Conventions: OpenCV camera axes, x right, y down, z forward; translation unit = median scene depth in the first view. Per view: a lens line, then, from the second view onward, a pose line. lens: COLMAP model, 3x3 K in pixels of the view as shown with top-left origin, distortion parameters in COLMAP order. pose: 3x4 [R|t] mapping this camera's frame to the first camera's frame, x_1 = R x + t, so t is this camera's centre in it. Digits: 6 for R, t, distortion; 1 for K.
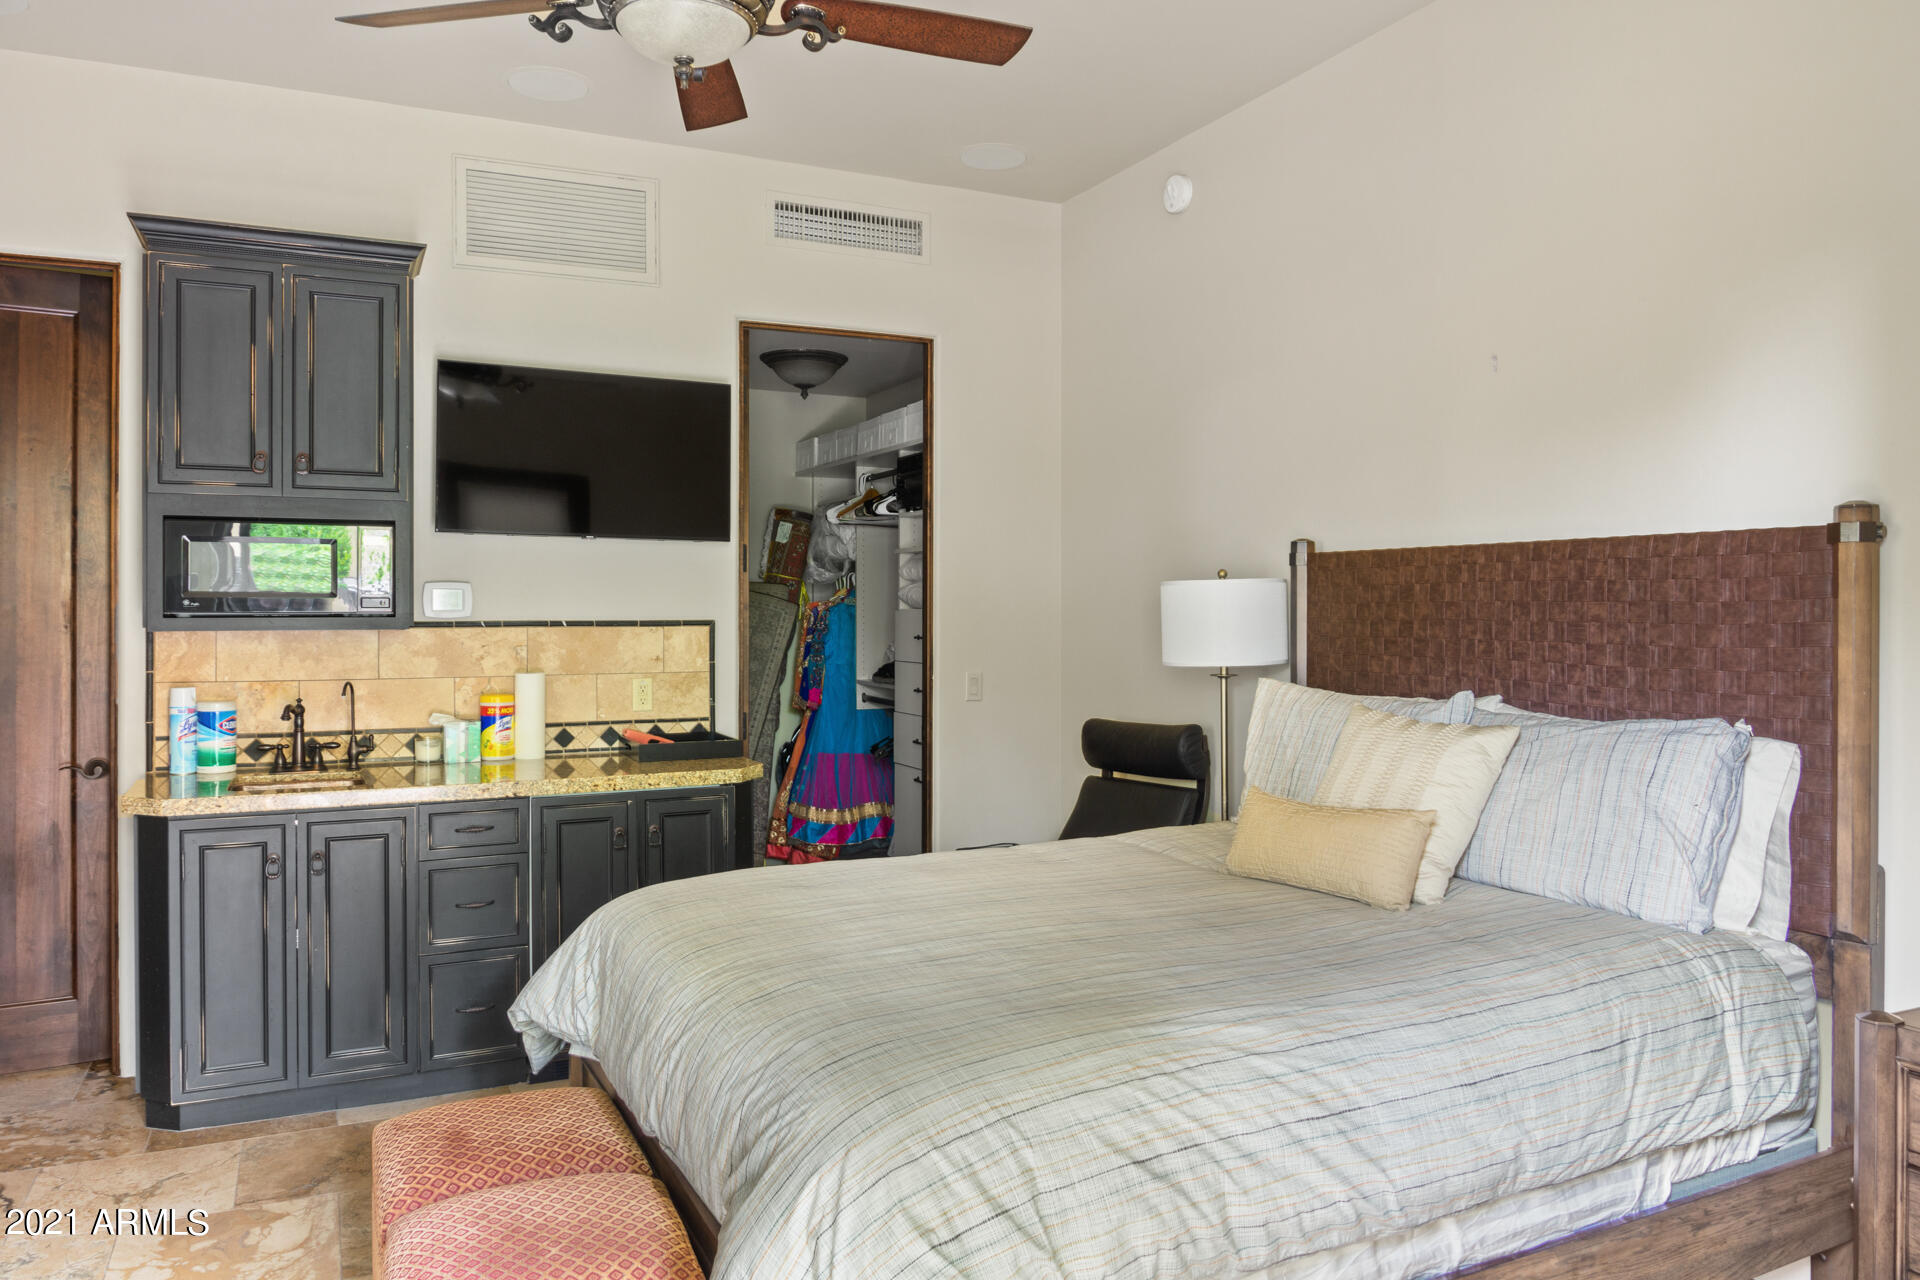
lens RADIAL K [[1454.4, 0, 960.1], [0, 1454.4, 632.0], [0, 0, 1]] dist [-0.023096, 0.002267]
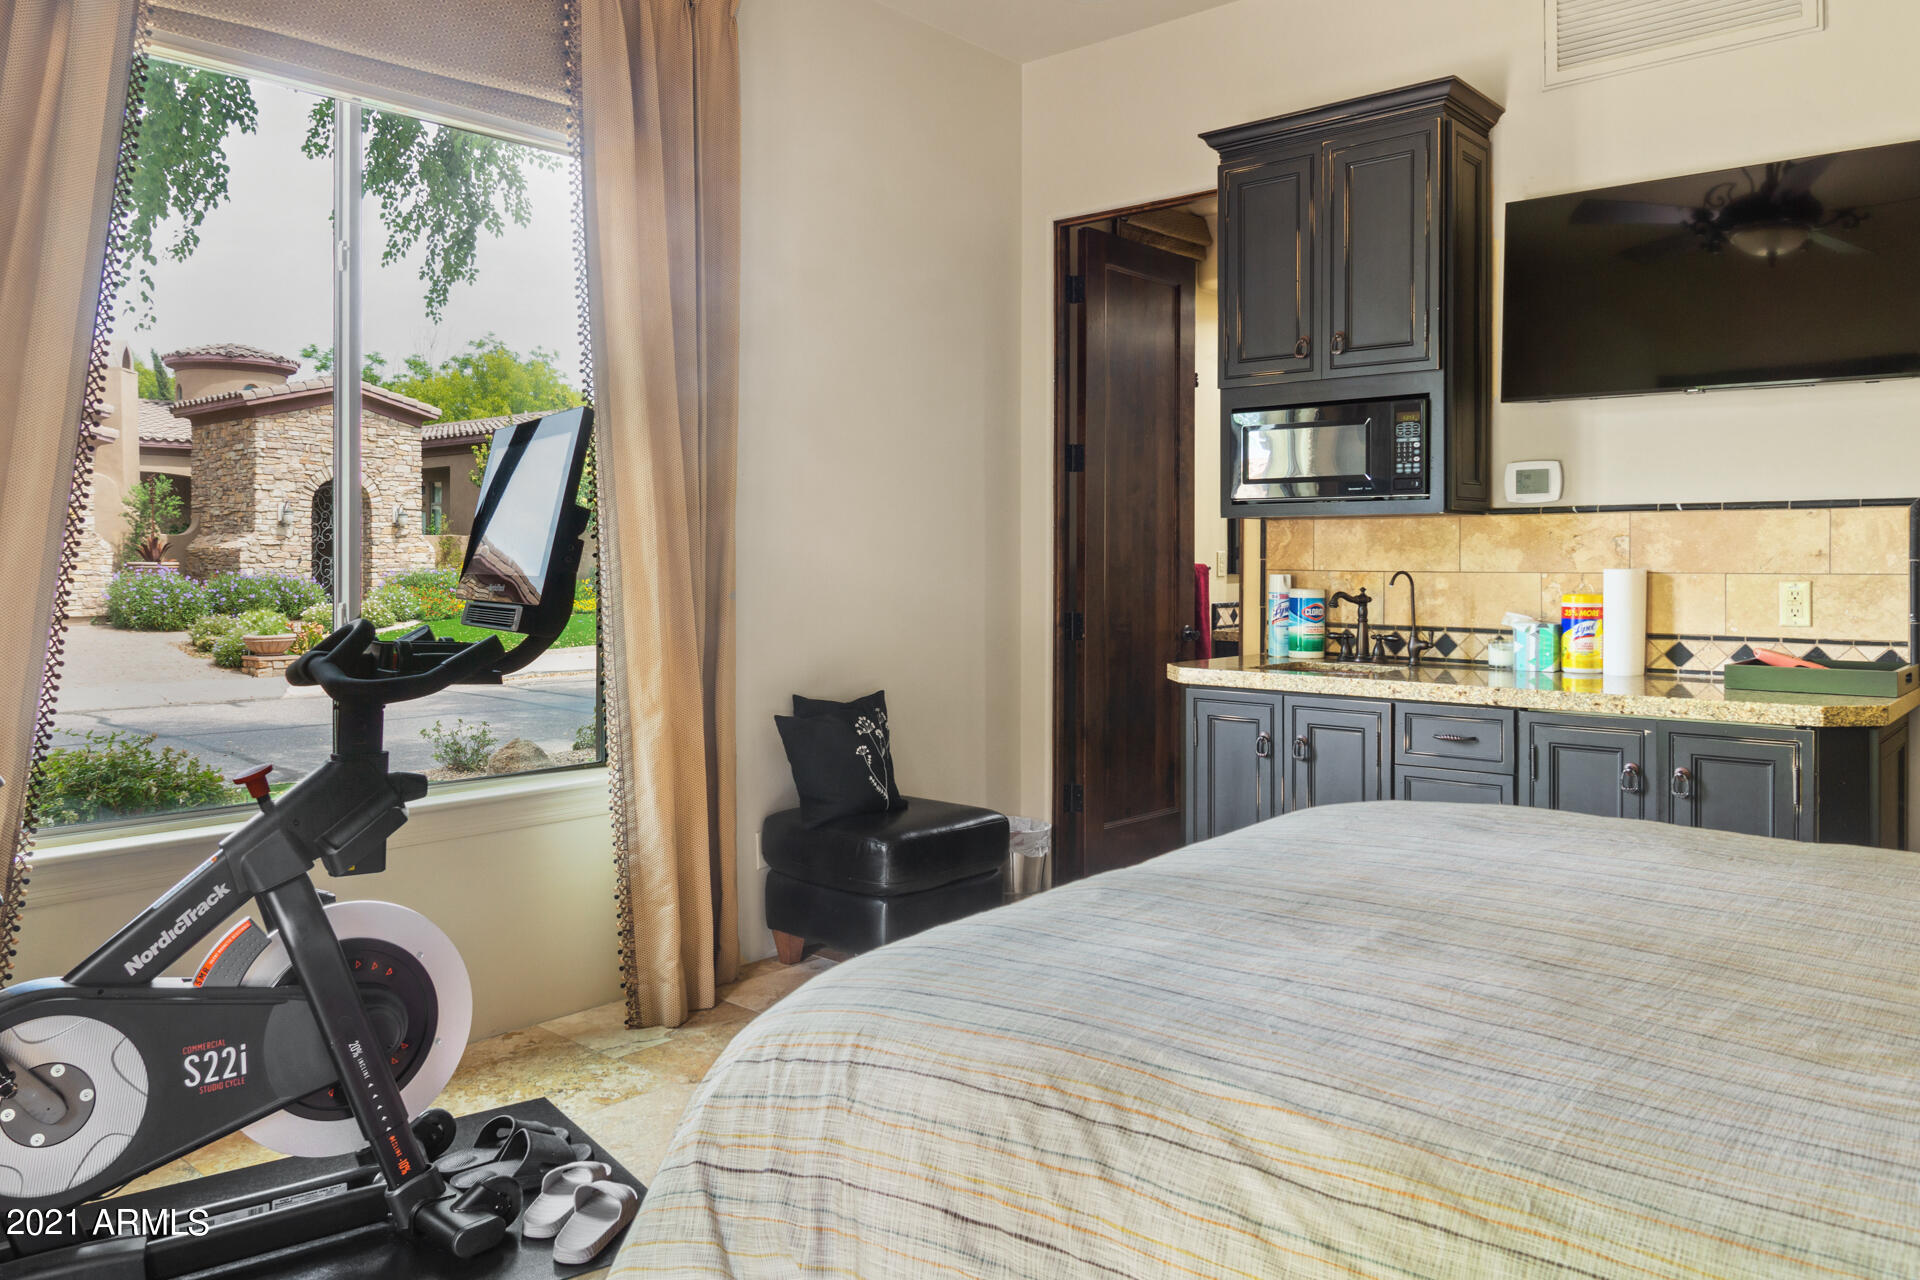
lens RADIAL K [[1454.4, 0, 960.1], [0, 1454.4, 630.5], [0, 0, 1]] dist [-0.023096, 0.002267]
pose [[0.320712, 0.037104, -0.946450, 0.360017], [-0.024538, 0.999223, 0.030858, 0.048451], [0.946859, 0.013328, 0.321373, 0.406844]]
